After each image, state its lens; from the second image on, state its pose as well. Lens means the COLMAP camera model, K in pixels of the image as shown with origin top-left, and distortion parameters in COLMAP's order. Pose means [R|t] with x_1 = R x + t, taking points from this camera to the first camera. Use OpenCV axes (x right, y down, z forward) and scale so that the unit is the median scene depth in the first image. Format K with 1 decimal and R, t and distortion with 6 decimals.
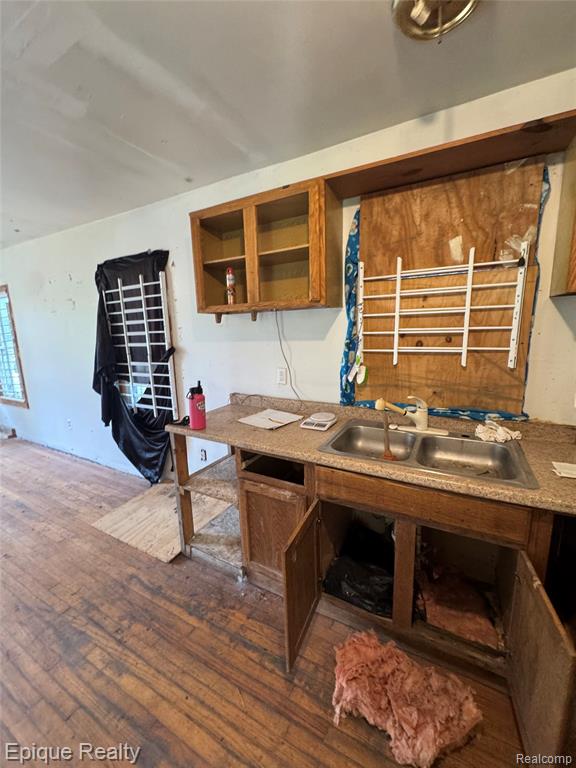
lens RADIAL K [[305.8, 0, 287.9], [0, 305.8, 383.7], [0, 0, 1]] dist [-0.003343, -0.000227]
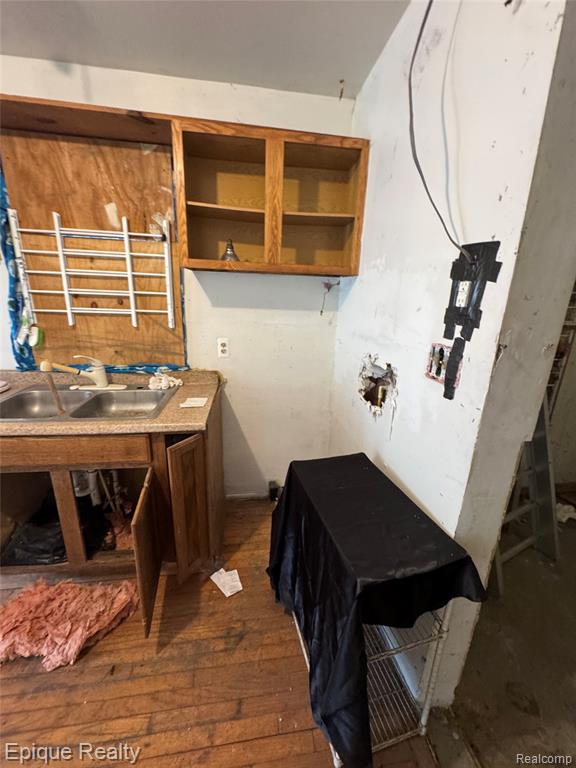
lens RADIAL K [[305.8, 0, 287.9], [0, 305.8, 383.7], [0, 0, 1]] dist [-0.003343, -0.000227]
pose [[0.804762, -0.105958, 0.584064, 0.317822], [0.043592, 0.991832, 0.119869, 0.037214], [-0.591995, -0.071006, 0.802808, -0.231527]]
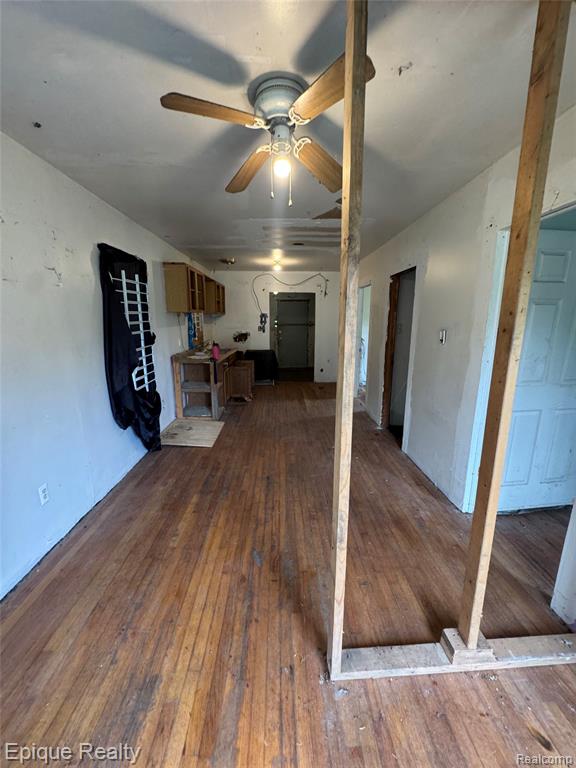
lens RADIAL K [[305.8, 0, 287.9], [0, 305.8, 383.7], [0, 0, 1]] dist [-0.003343, -0.000227]
pose [[-0.498656, -0.159776, 0.851947, -2.819227], [0.160419, 0.948875, 0.271849, -0.264374], [-0.851826, 0.272228, -0.447531, 1.717765]]
